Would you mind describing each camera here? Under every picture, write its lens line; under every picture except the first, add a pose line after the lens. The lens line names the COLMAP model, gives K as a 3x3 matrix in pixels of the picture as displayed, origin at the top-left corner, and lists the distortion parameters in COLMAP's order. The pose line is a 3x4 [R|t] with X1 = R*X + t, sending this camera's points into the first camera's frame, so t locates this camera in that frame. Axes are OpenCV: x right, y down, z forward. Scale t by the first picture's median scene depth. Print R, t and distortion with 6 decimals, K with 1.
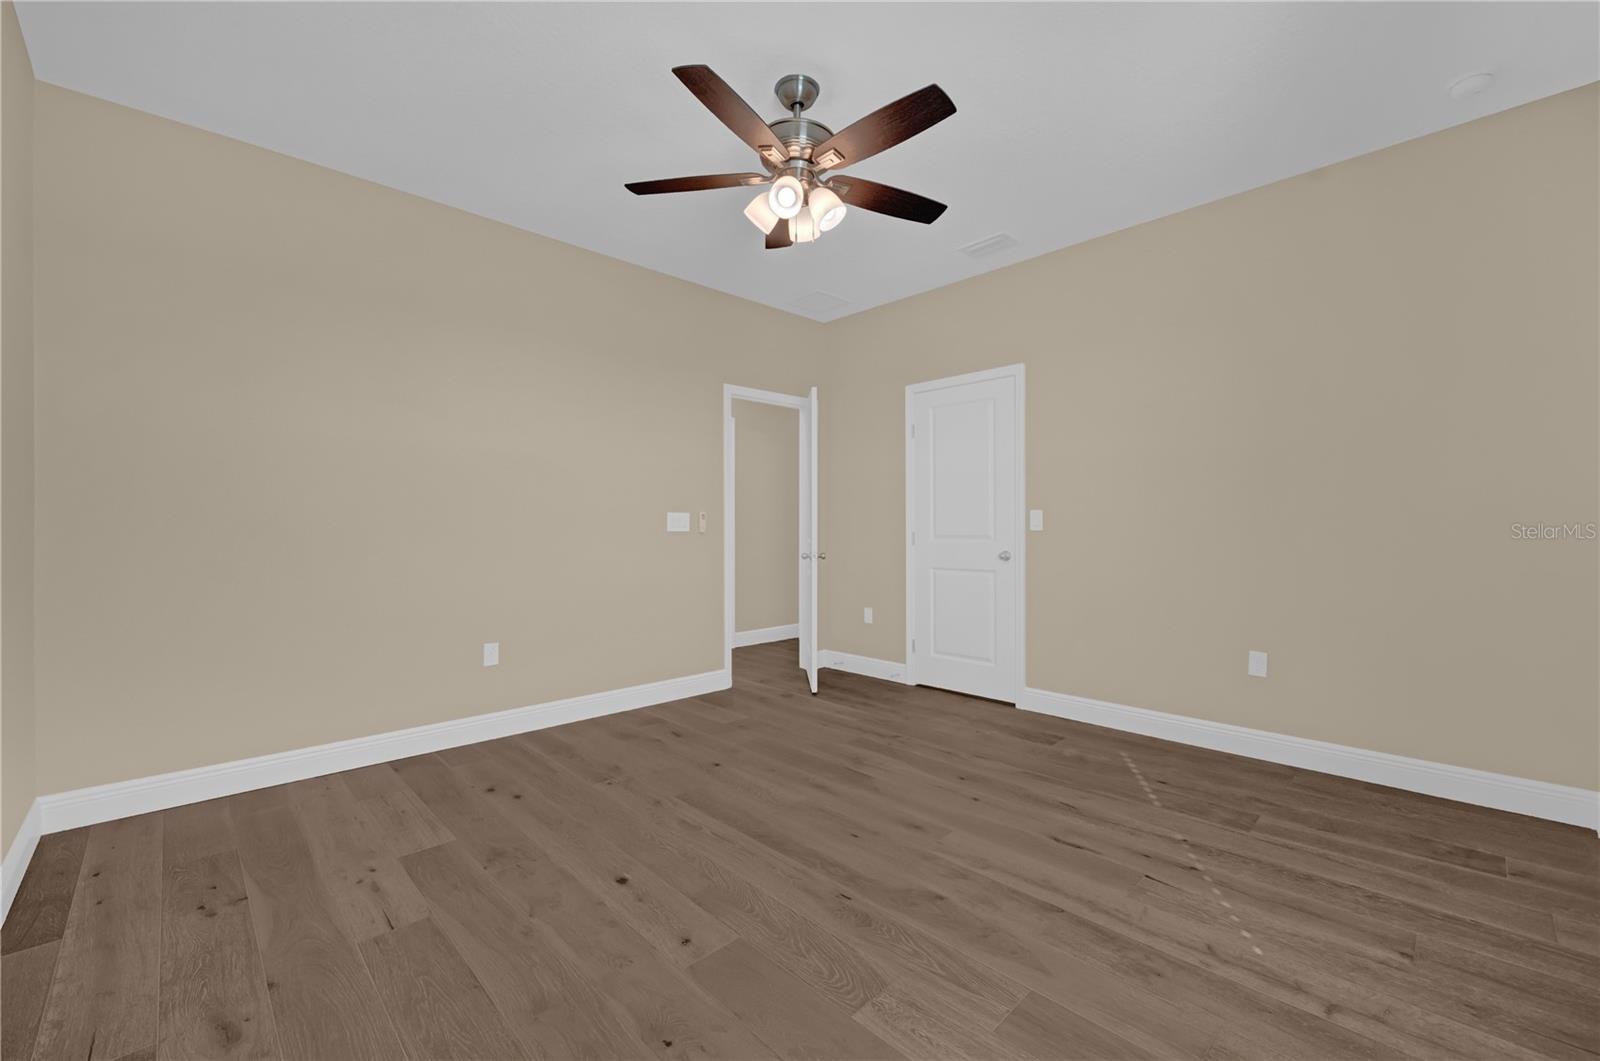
lens RADIAL K [[647.9, 0, 804.8], [0, 647.9, 526.1], [0, 0, 1]] dist [-0.006534, 0.001068]
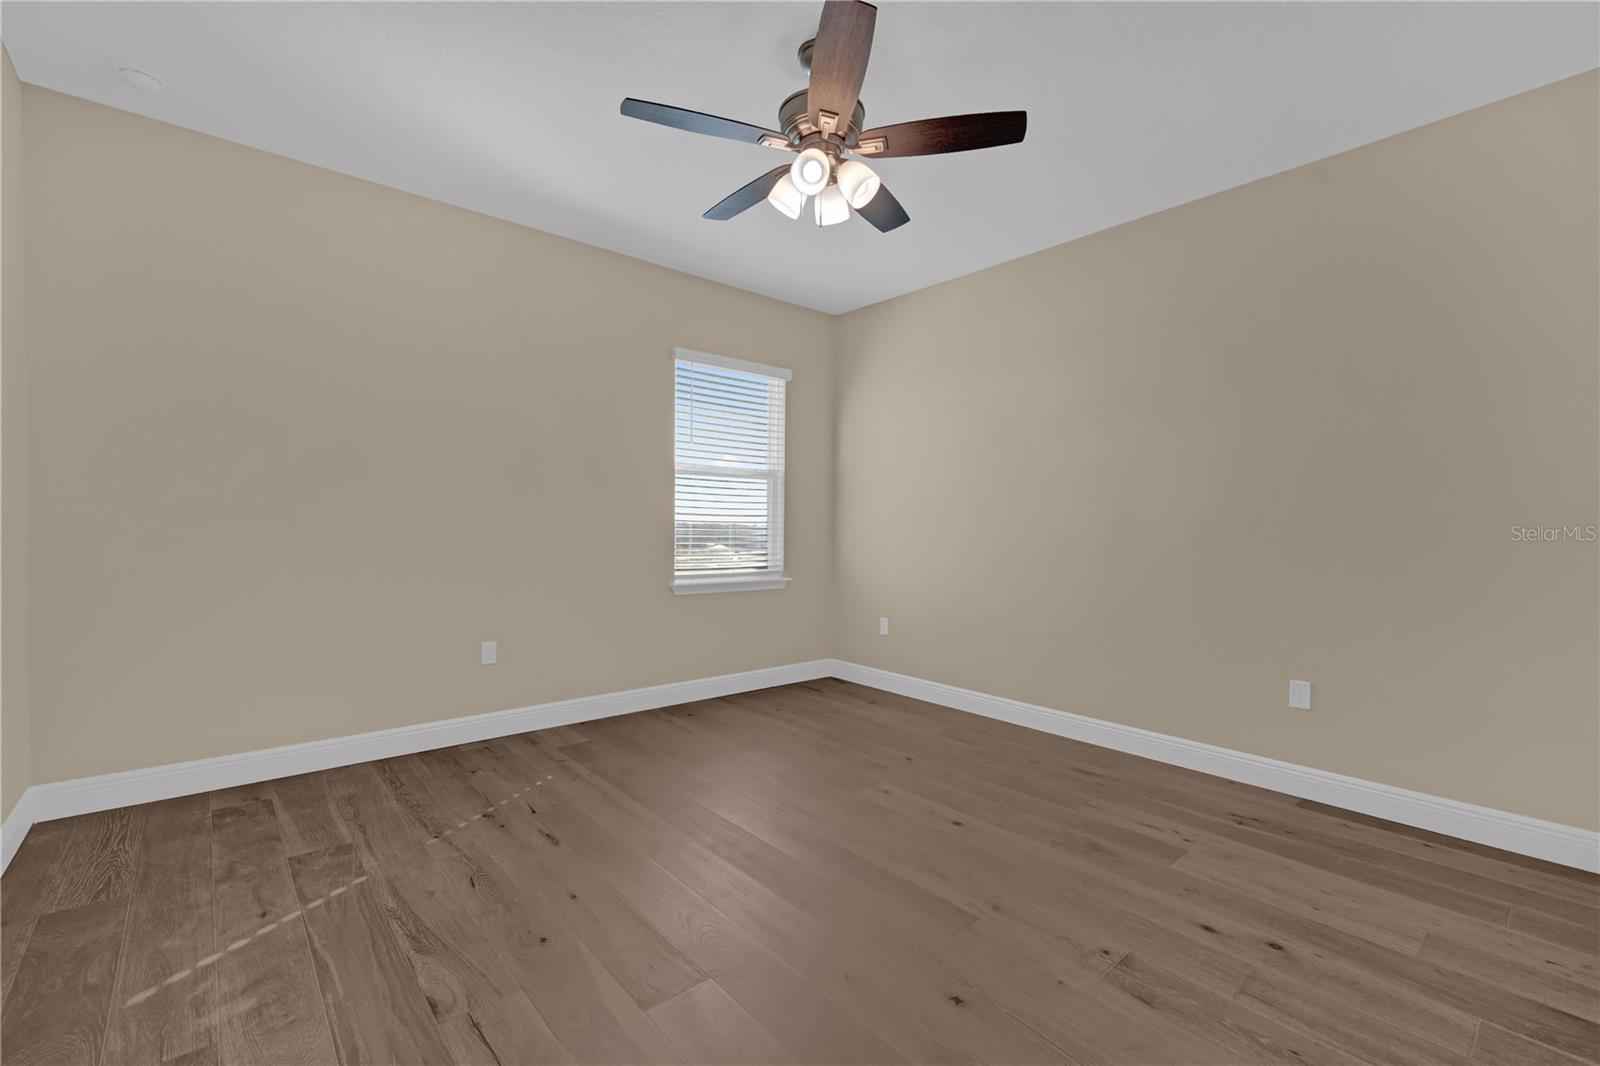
lens RADIAL K [[647.9, 0, 804.0], [0, 647.9, 534.1], [0, 0, 1]] dist [-0.006534, 0.001068]
pose [[-0.998170, -0.009944, 0.059641, -0.054774], [-0.008936, 0.999813, 0.017136, -0.019428], [-0.059801, 0.016572, -0.998073, 2.046257]]
